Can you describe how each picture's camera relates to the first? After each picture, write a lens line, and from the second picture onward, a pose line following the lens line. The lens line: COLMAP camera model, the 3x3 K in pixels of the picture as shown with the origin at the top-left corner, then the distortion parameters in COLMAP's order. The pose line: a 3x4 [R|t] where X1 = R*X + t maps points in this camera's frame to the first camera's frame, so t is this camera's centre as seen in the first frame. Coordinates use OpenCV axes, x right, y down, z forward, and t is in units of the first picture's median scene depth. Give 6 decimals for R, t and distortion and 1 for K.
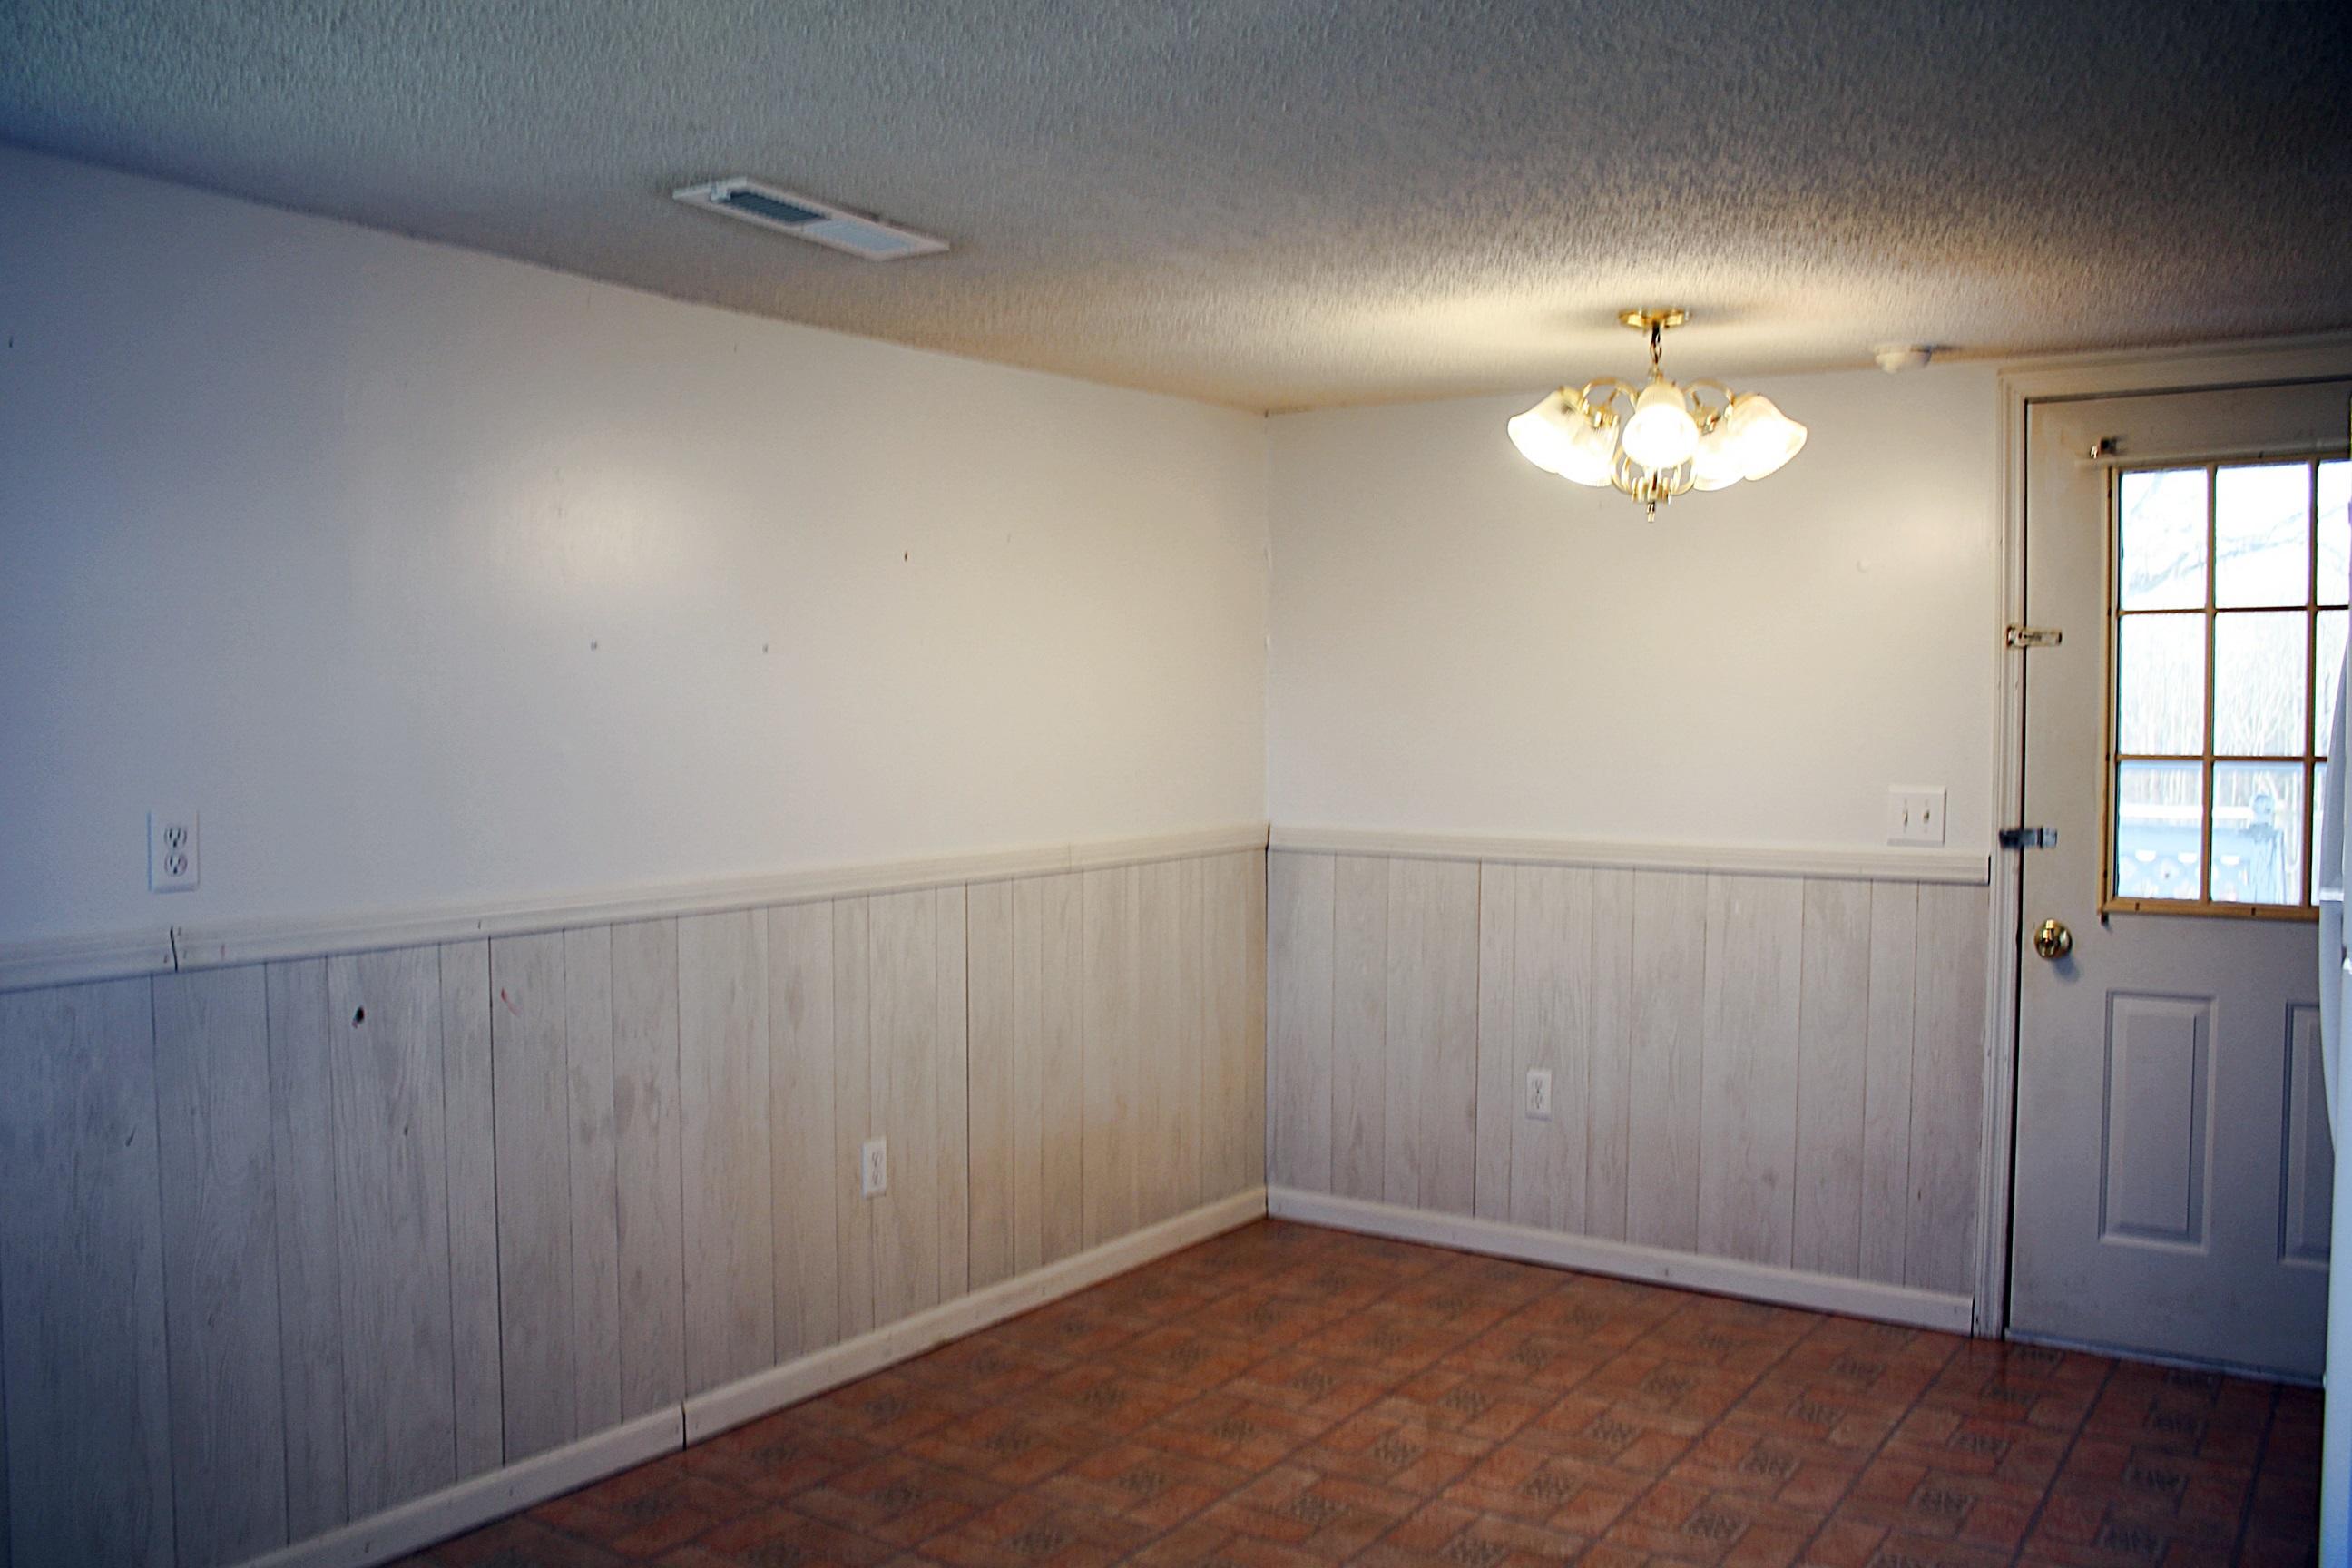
lens RADIAL K [[1975.8, 0, 1124.3], [0, 1975.8, 774.7], [0, 0, 1]] dist [-0.142798, 0.103254]
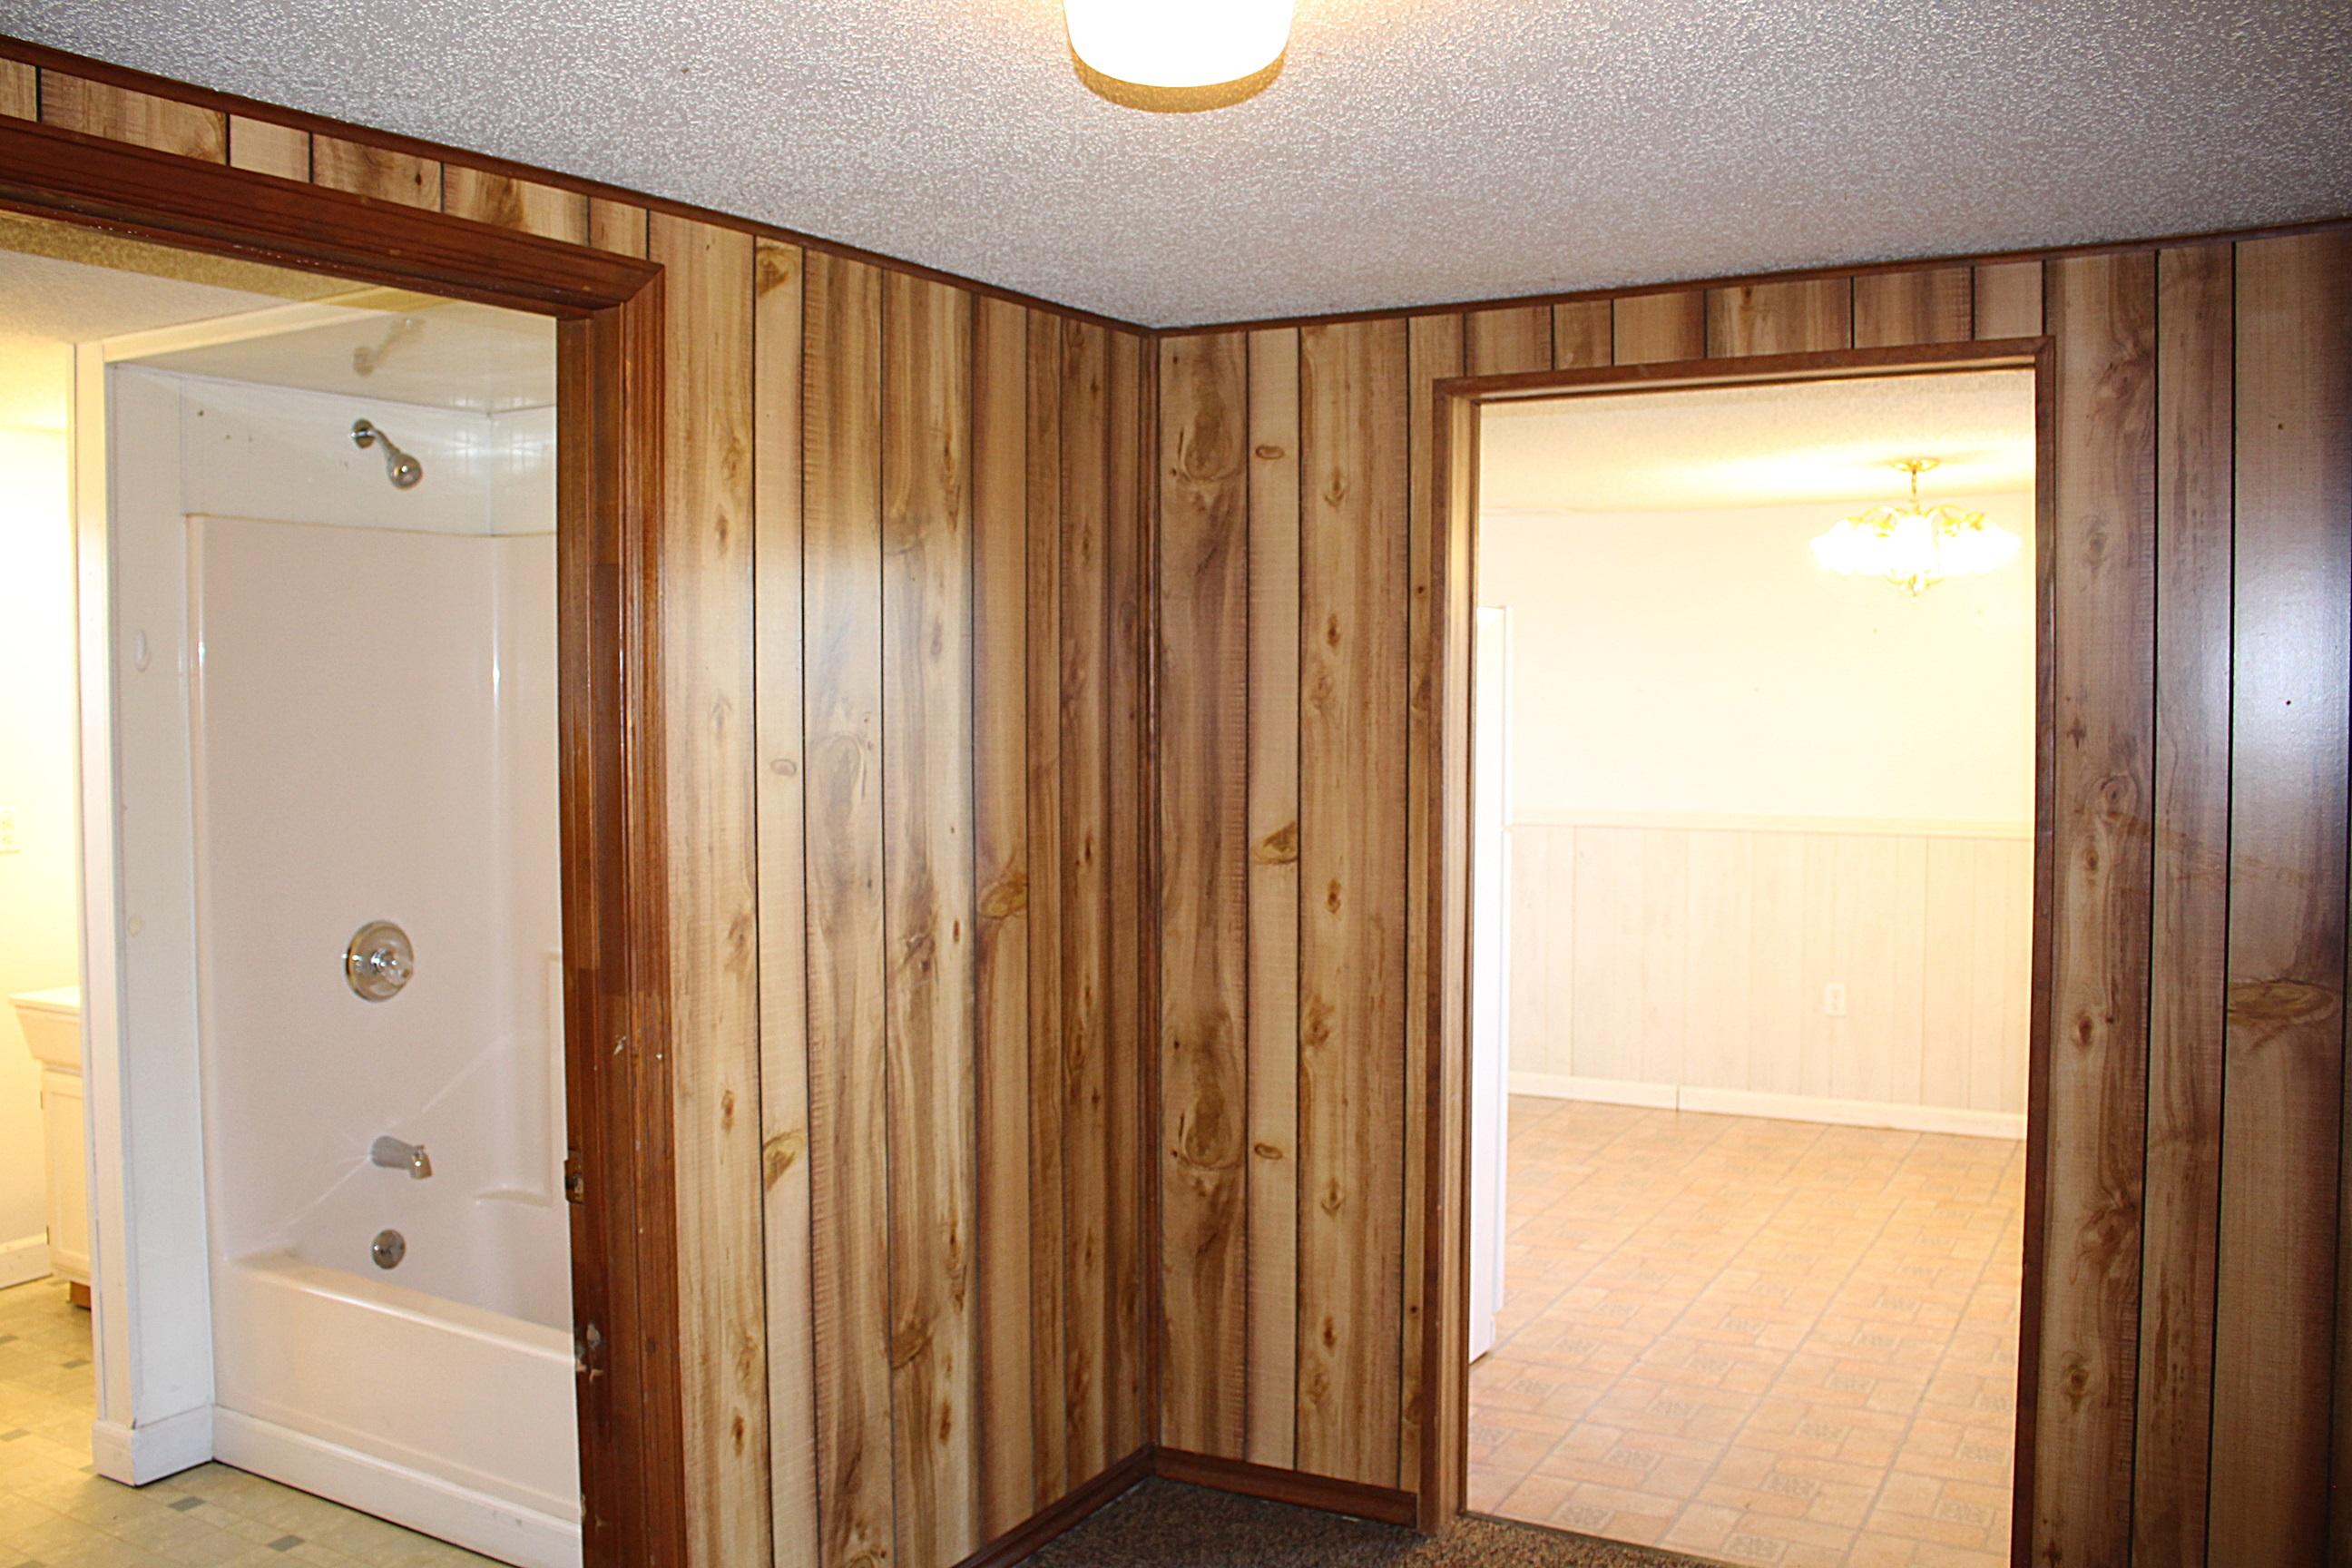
lens RADIAL K [[1975.8, 0, 1124.3], [0, 1975.8, 774.7], [0, 0, 1]] dist [-0.142798, 0.103254]
pose [[0.093604, 0.042749, -0.994691, 1.493691], [-0.035030, 0.998601, 0.039621, -0.035196], [0.994993, 0.031135, 0.094971, 0.246171]]
